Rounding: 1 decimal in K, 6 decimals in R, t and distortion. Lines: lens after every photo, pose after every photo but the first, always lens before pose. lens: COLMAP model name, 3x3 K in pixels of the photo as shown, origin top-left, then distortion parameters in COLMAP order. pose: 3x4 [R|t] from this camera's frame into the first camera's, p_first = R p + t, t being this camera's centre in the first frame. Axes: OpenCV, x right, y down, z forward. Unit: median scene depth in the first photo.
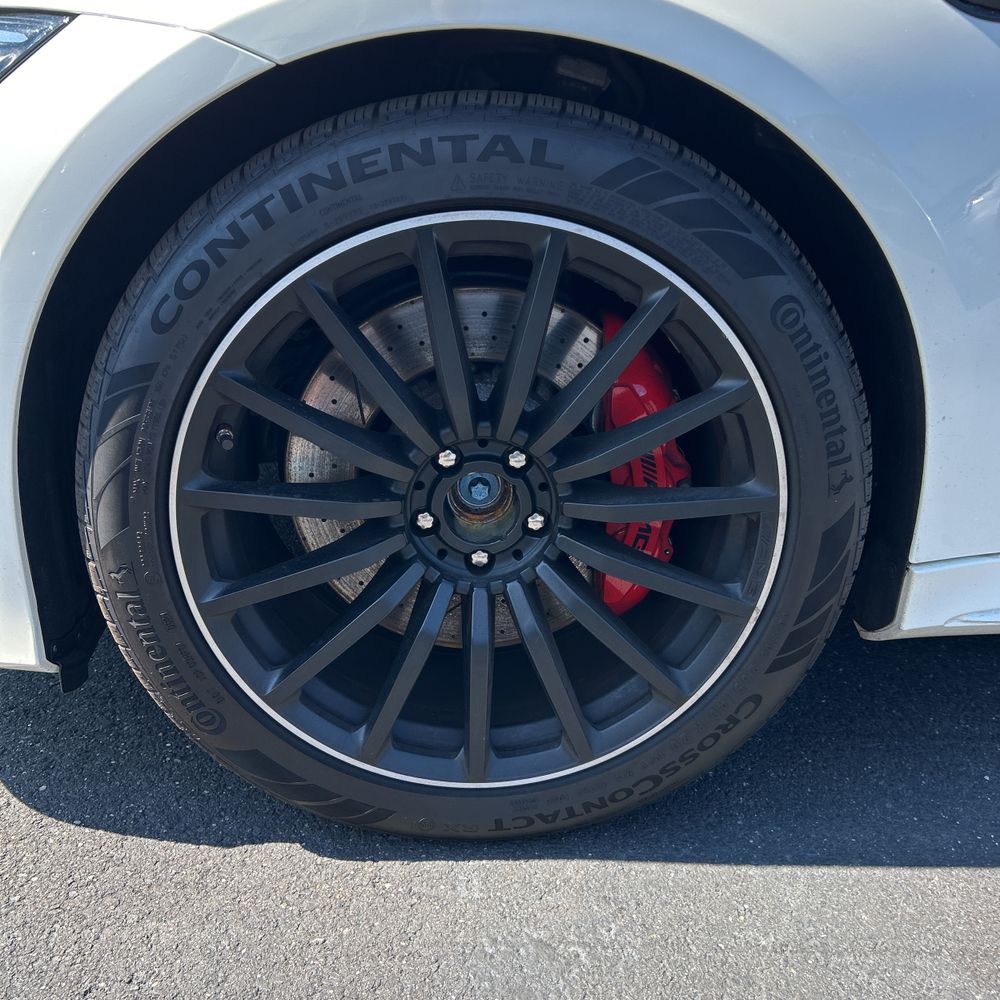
lens RADIAL K [[1013.8, 0, 498.8], [0, 1013.8, 469.7], [0, 0, 1]] dist [0.084619, -0.155707]
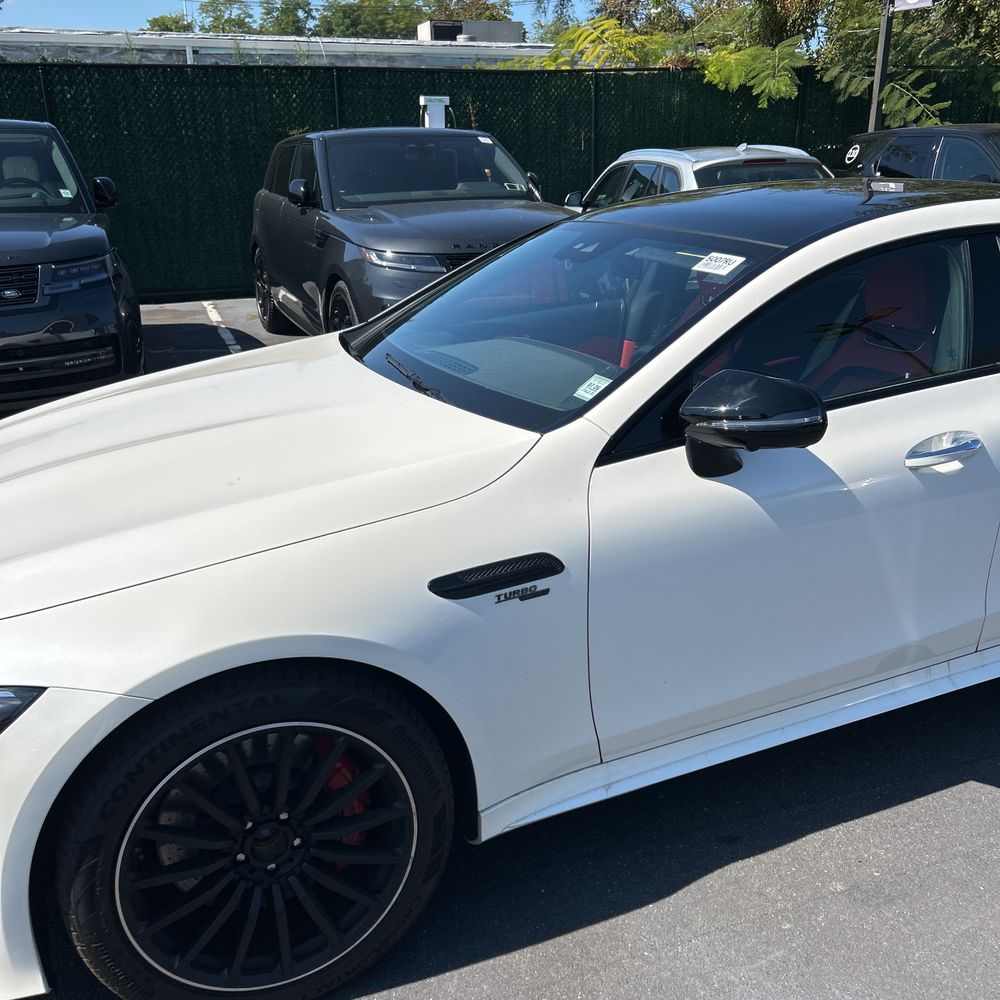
lens RADIAL K [[1025.3, 0, 511.3], [0, 1025.3, 501.4], [0, 0, 1]] dist [0.010832, 0.004652]
pose [[0.936428, -0.162302, 0.311063, -0.090378], [0.174096, 0.984674, -0.010330, -0.522076], [-0.304619, 0.063828, 0.950333, -1.104089]]
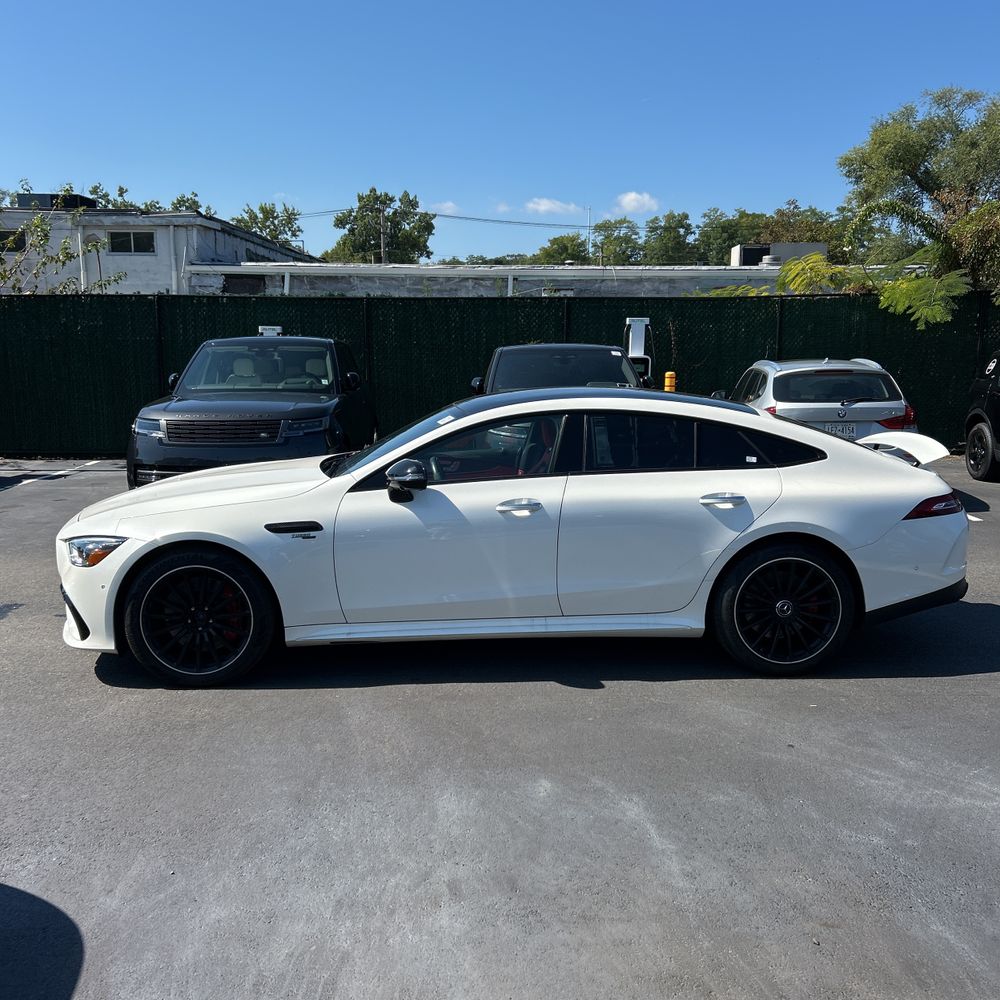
lens RADIAL K [[1013.8, 0, 498.8], [0, 1013.8, 469.7], [0, 0, 1]] dist [0.084619, -0.155707]
pose [[0.999235, -0.035778, -0.015785, 1.665677], [0.030630, 0.967016, -0.252866, 0.686830], [0.024311, 0.252189, 0.967373, -4.334789]]
